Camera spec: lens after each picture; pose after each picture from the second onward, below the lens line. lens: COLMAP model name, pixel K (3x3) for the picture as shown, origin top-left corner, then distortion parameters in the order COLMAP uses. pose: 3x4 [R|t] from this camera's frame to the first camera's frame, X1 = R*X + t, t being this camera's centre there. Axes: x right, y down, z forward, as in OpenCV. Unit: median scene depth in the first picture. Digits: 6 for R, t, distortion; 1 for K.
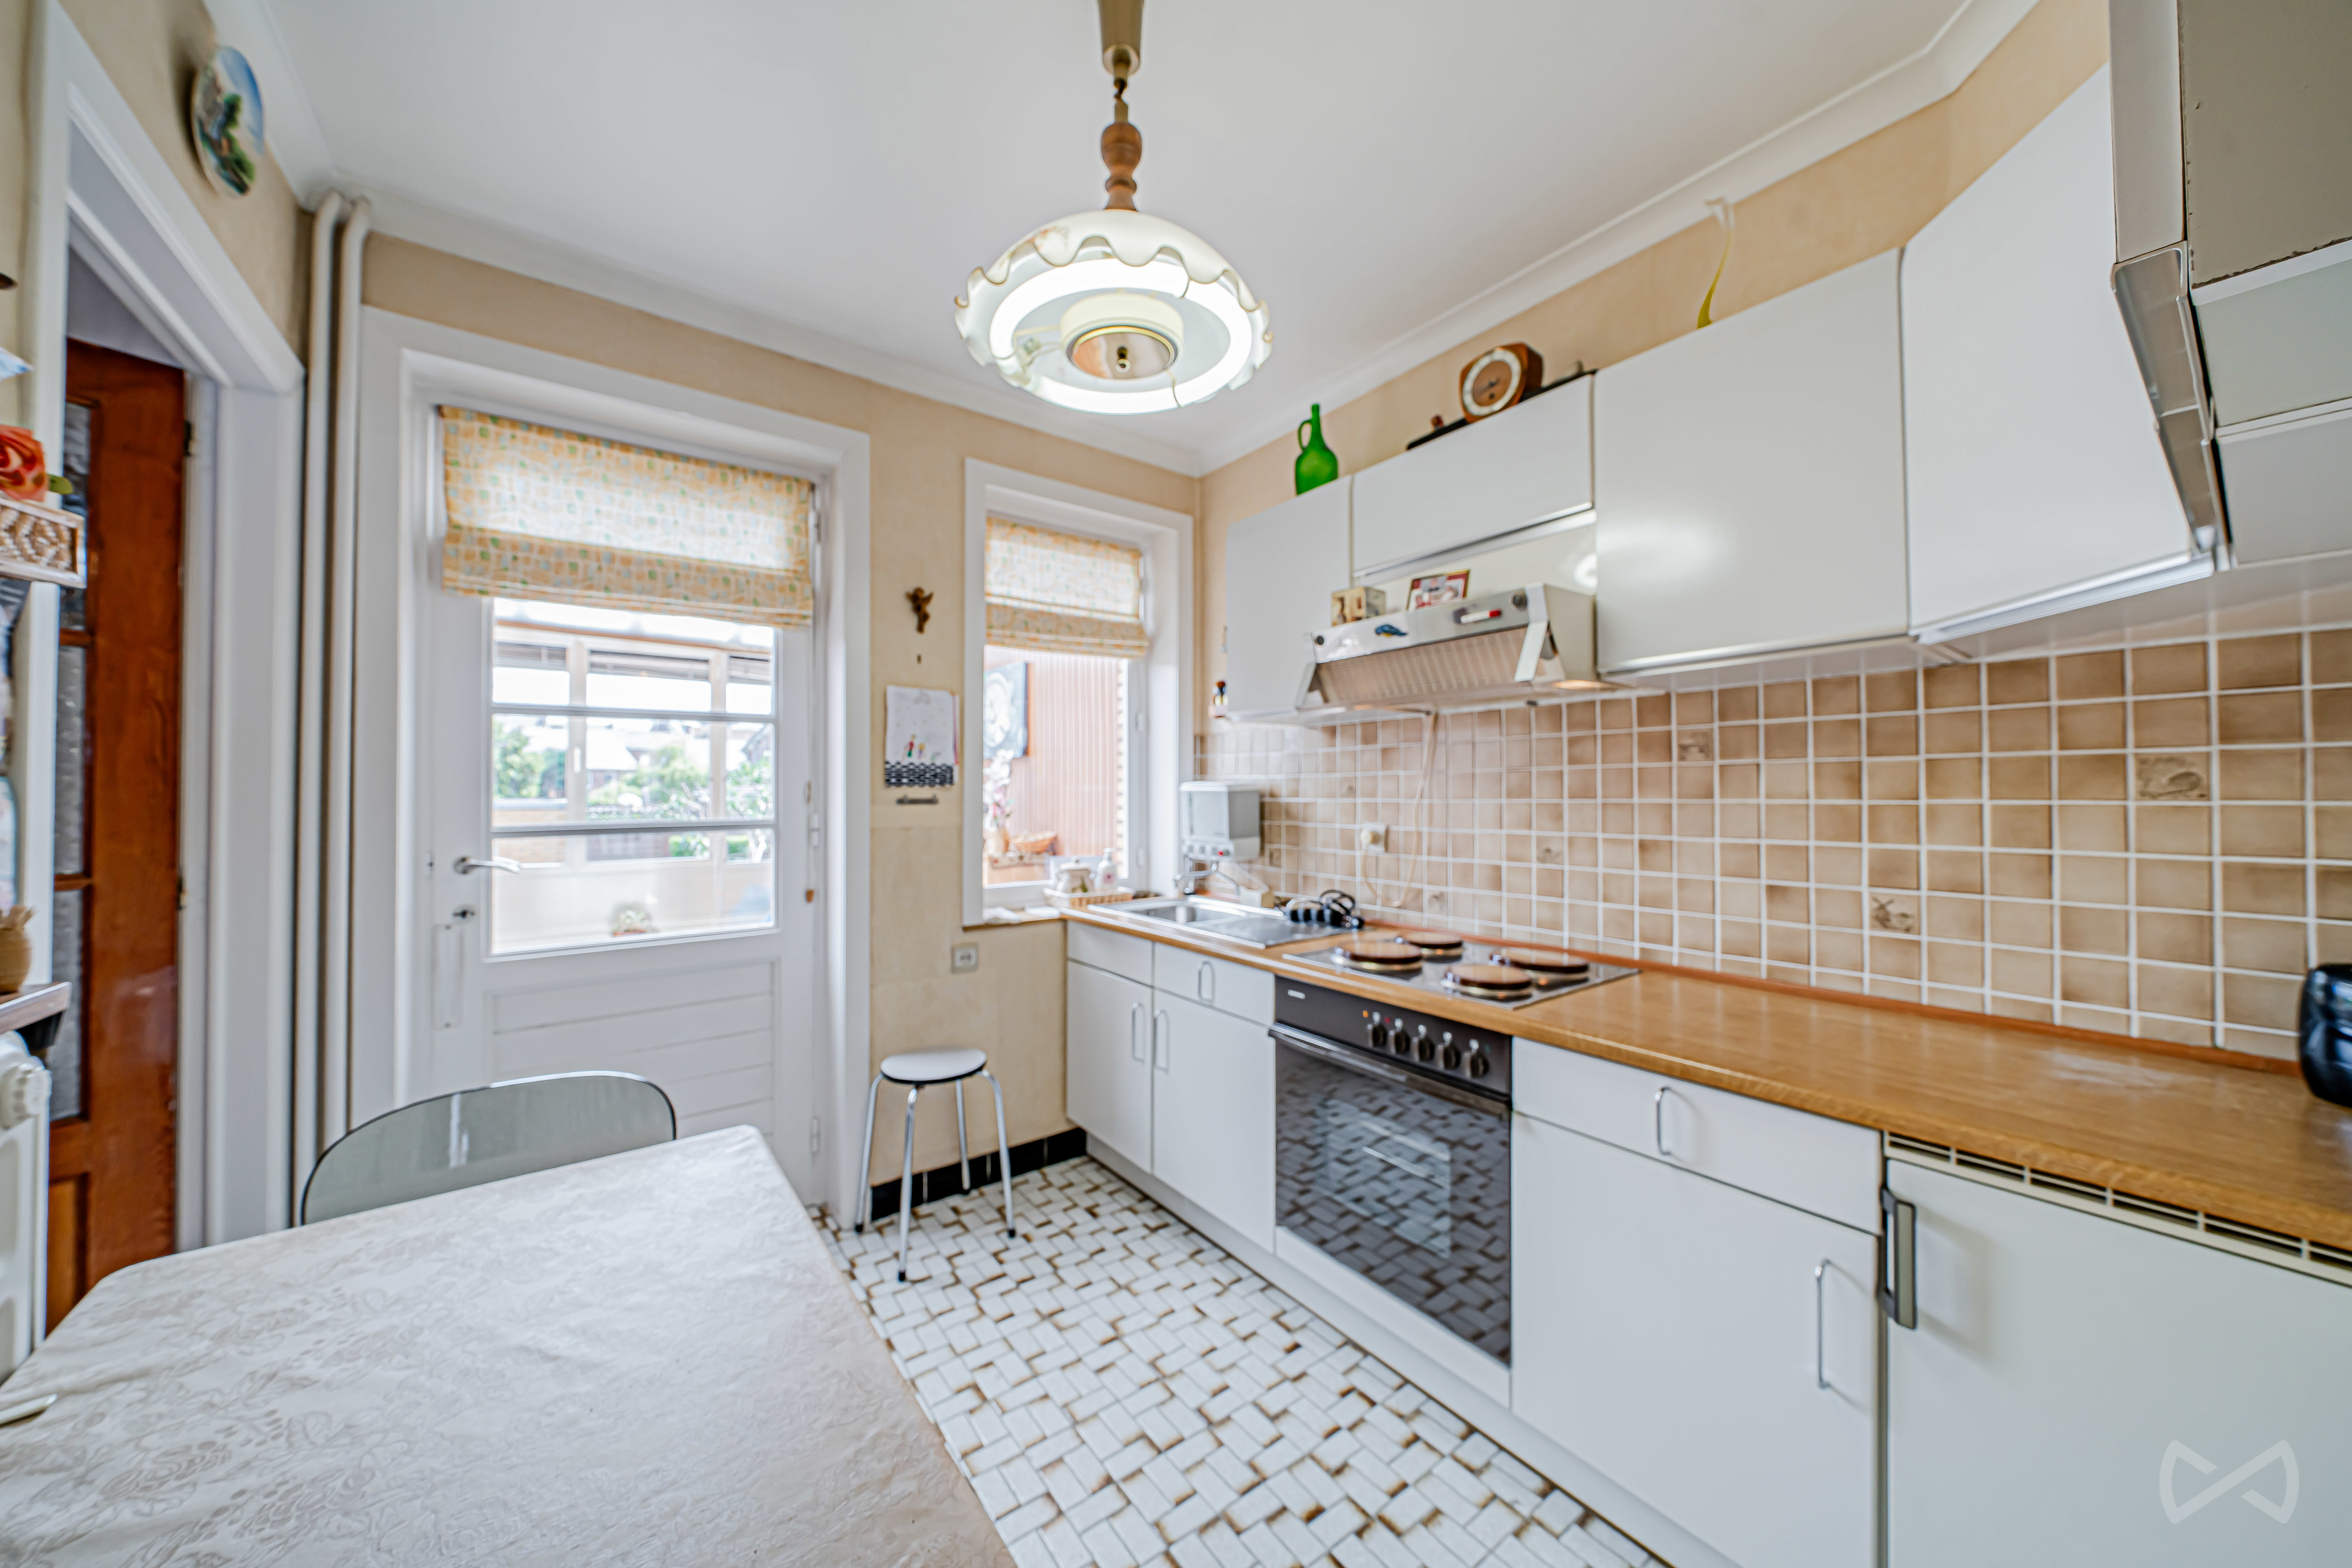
lens RADIAL K [[807.8, 0, 1182.7], [0, 807.8, 781.0], [0, 0, 1]] dist [-0.005076, 0.000214]
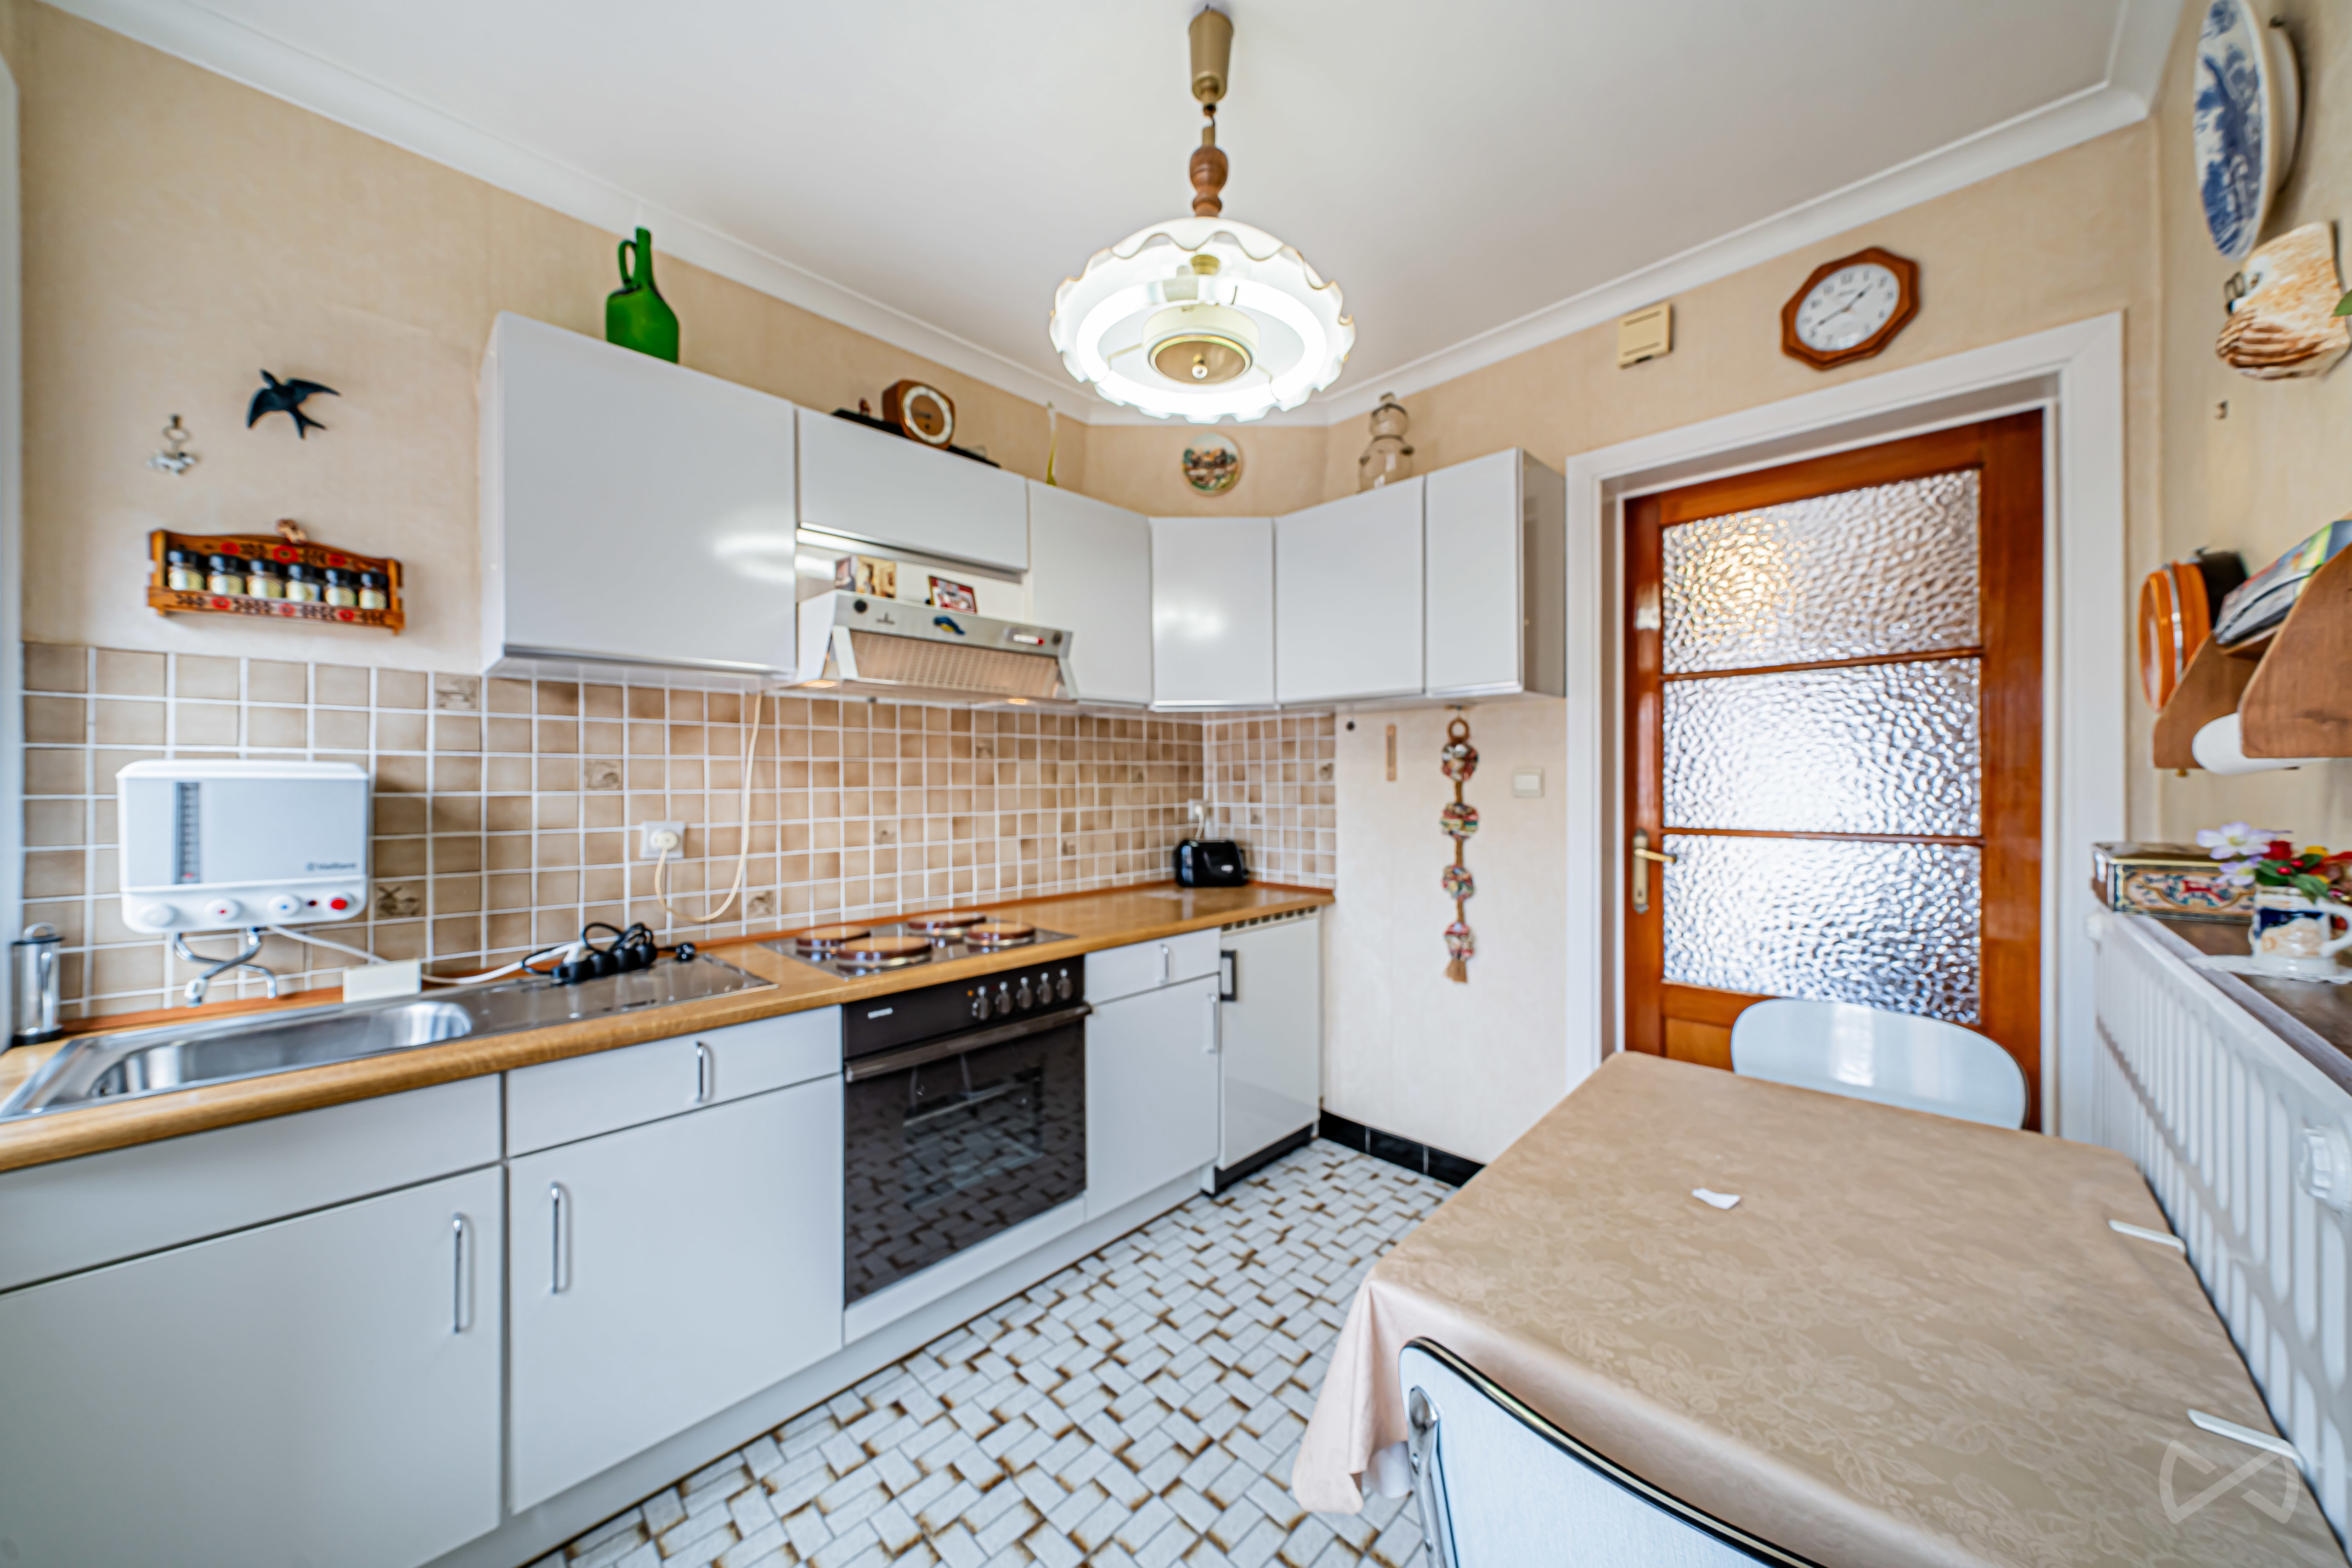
lens RADIAL K [[807.8, 0, 1168.2], [0, 807.8, 781.6], [0, 0, 1]] dist [-0.005076, 0.000214]
pose [[-0.159781, 0.001349, 0.987151, -0.780368], [-0.008090, 0.999964, -0.002676, 0.015658], [-0.987119, -0.008414, -0.159765, 0.851257]]
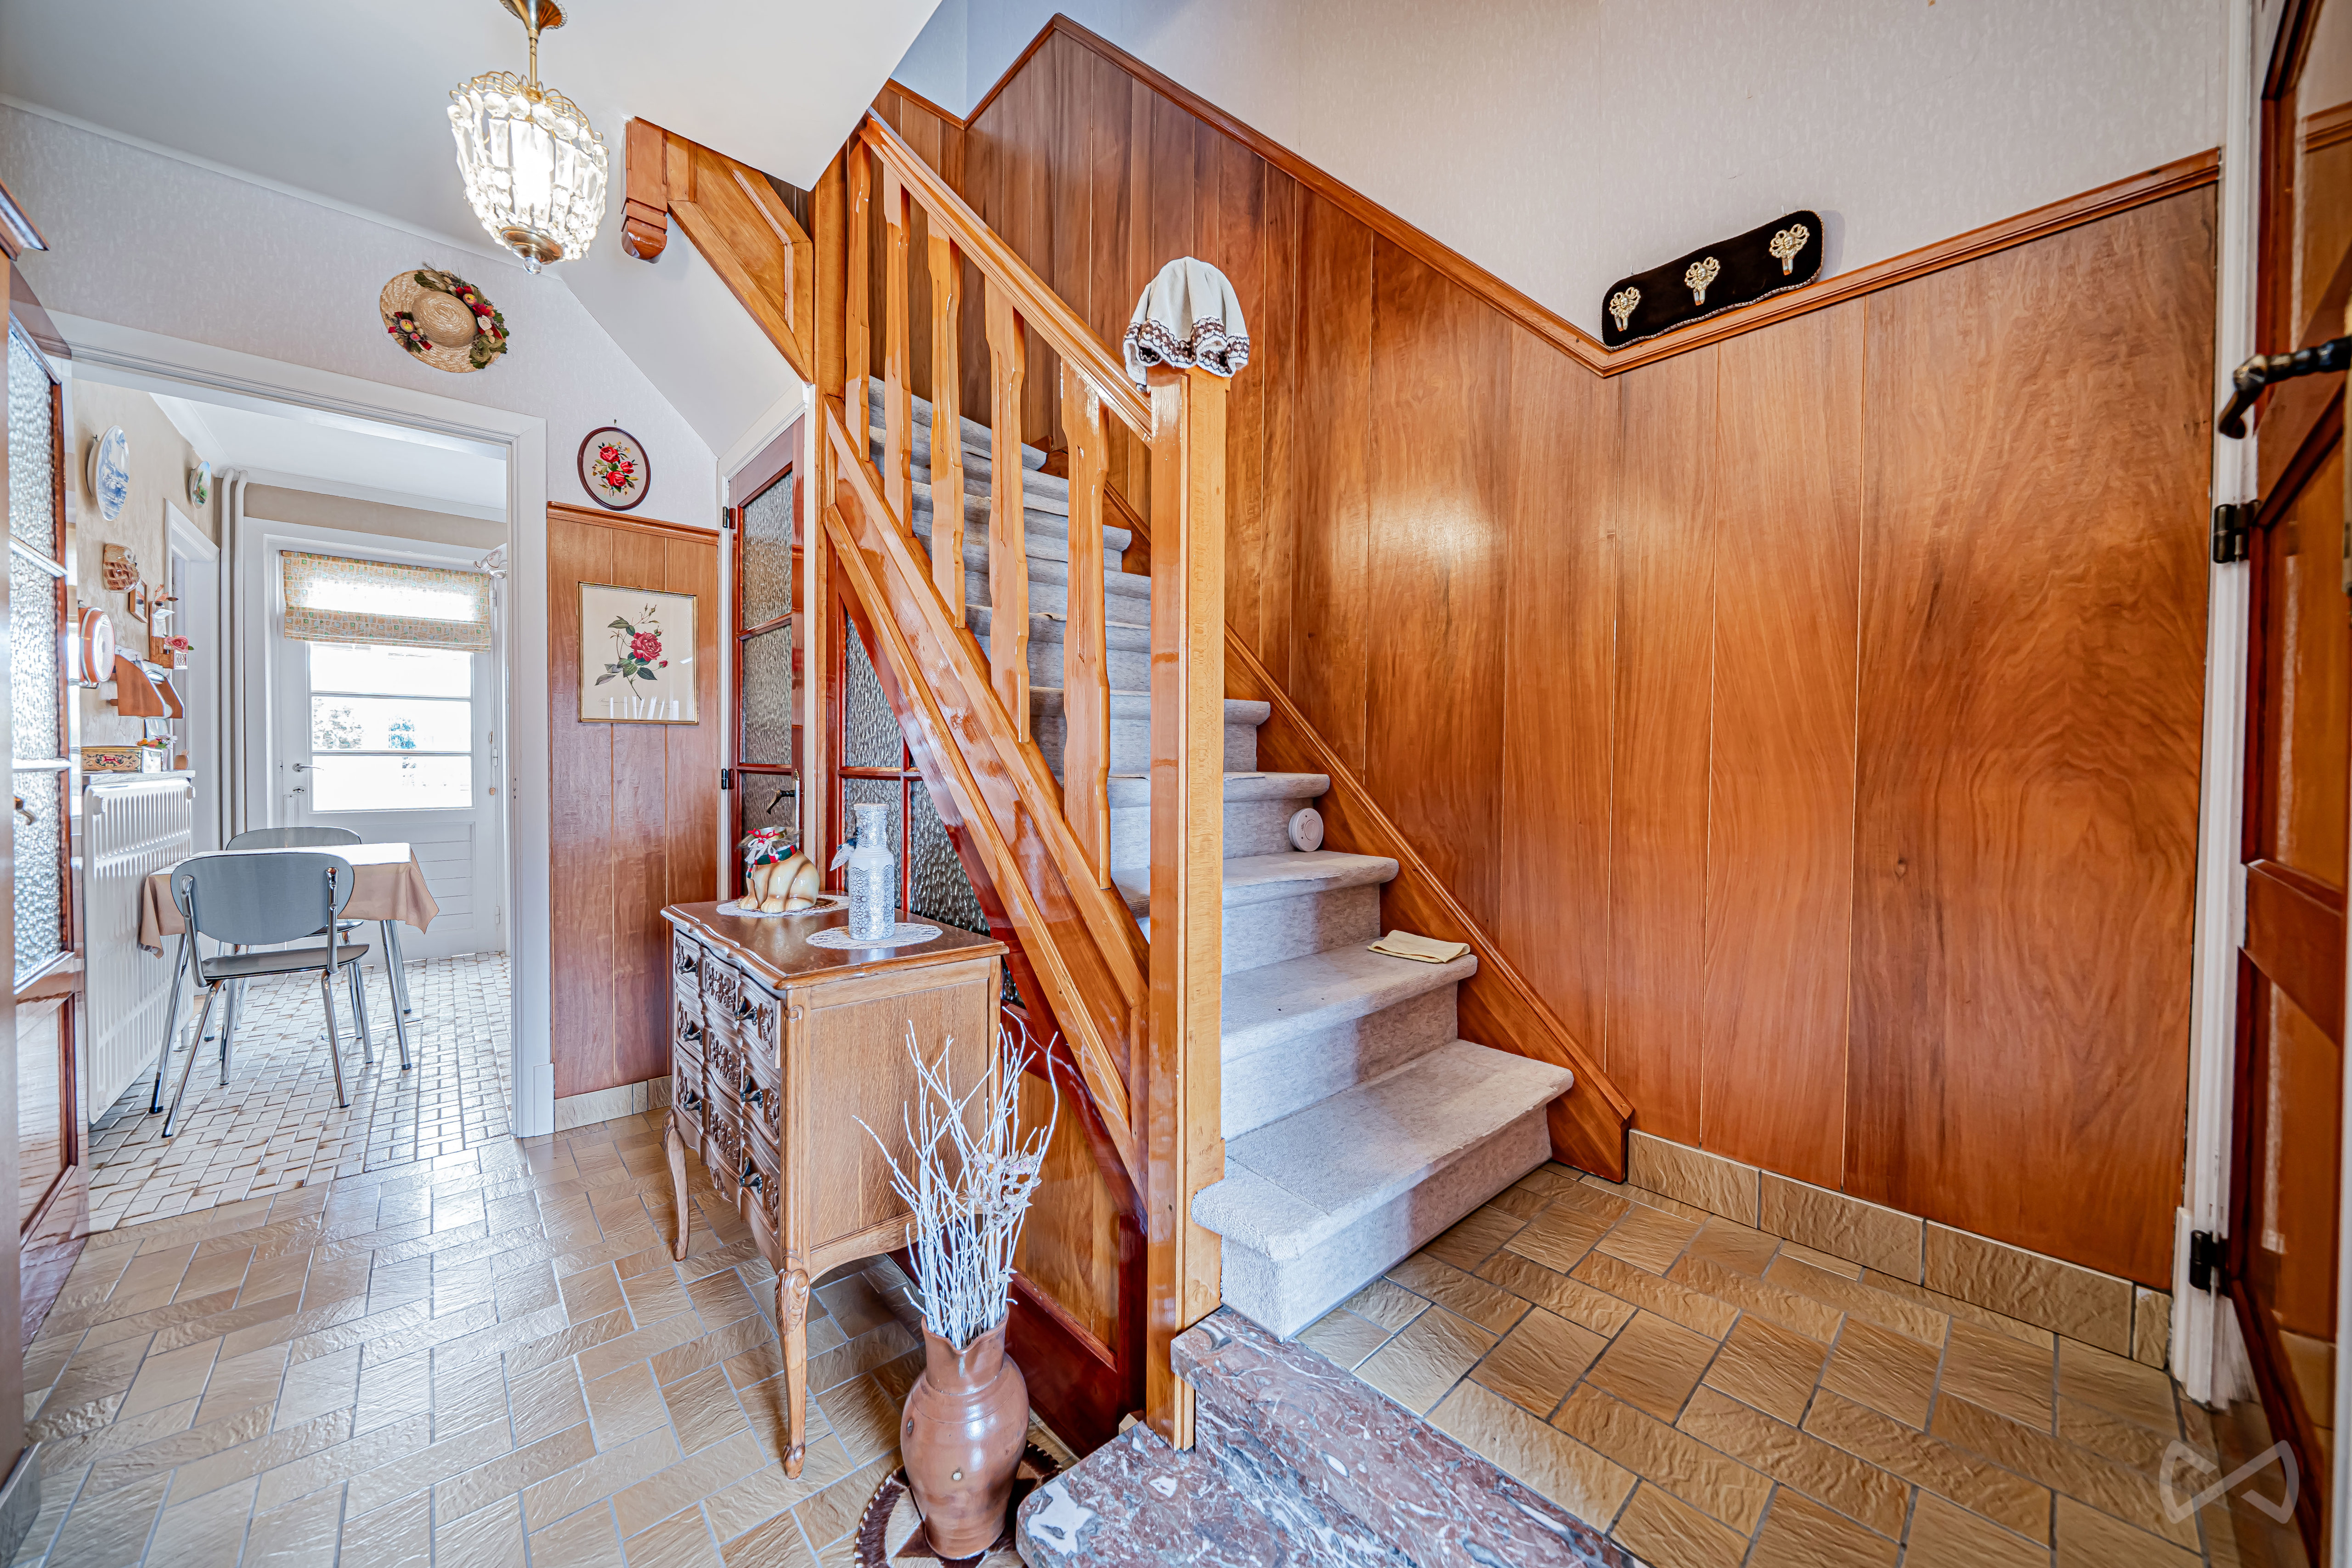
lens RADIAL K [[807.8, 0, 1162.6], [0, 807.8, 769.5], [0, 0, 1]] dist [-0.005076, 0.000214]
pose [[0.994165, 0.004277, 0.107788, 0.577096], [-0.007192, 0.999618, 0.026669, 0.018590], [-0.107633, -0.027289, 0.993816, -0.680627]]
